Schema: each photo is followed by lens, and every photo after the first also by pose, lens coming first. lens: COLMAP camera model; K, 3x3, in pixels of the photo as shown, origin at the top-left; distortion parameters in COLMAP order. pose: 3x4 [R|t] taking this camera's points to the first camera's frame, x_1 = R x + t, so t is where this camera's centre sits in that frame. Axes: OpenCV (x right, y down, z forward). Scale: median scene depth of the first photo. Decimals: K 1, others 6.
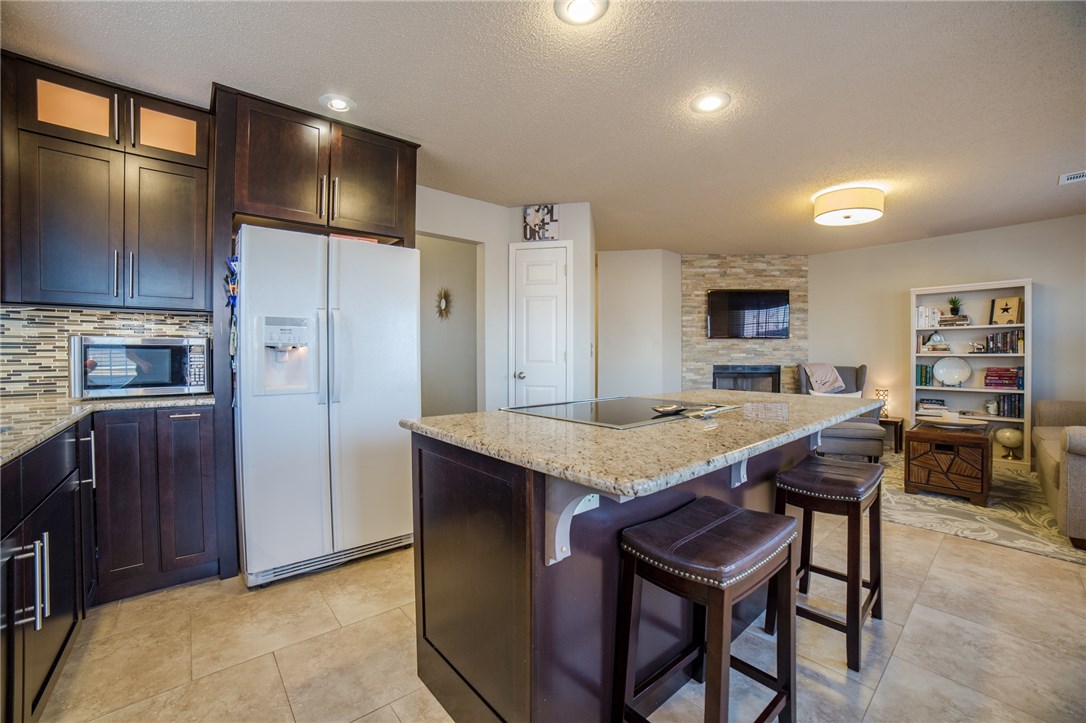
lens RADIAL K [[446.6, 0, 532.9], [0, 446.6, 357.6], [0, 0, 1]] dist [-0.104991, 0.038269]
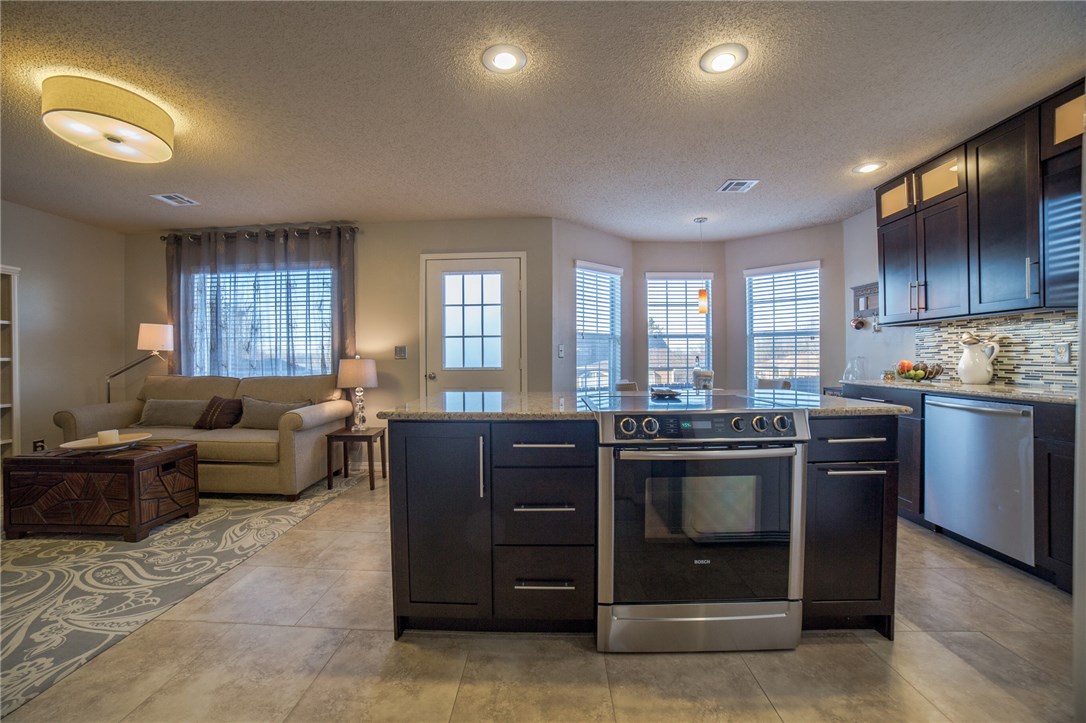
lens RADIAL K [[444.8, 0, 530.8], [0, 444.8, 357.0], [0, 0, 1]] dist [-0.097067, 0.032306]
pose [[-0.736922, 0.004035, 0.675965, -0.116293], [0.010933, 0.999923, 0.005950, -0.005020], [-0.675889, 0.011775, -0.736909, 0.911831]]
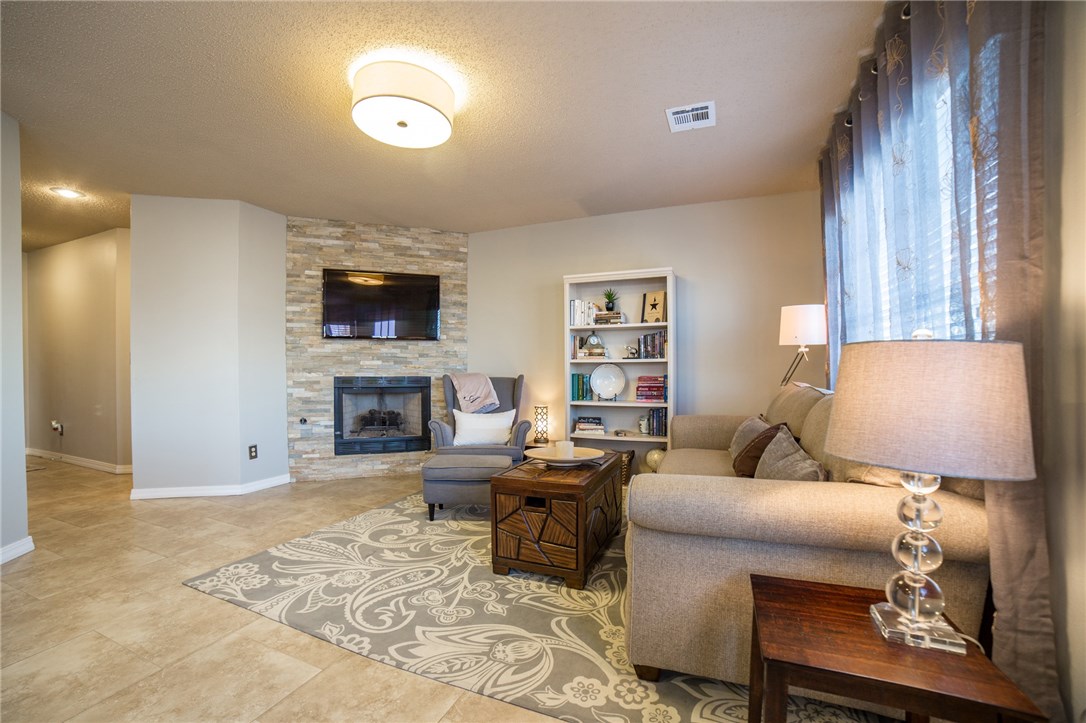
lens RADIAL K [[457.5, 0, 526.1], [0, 457.5, 380.4], [0, 0, 1]] dist [-0.103767, 0.036184]
pose [[0.898917, -0.008780, 0.438031, 0.546876], [0.003233, 0.999905, 0.013408, 0.020578], [-0.438107, -0.010637, 0.898860, 0.319957]]
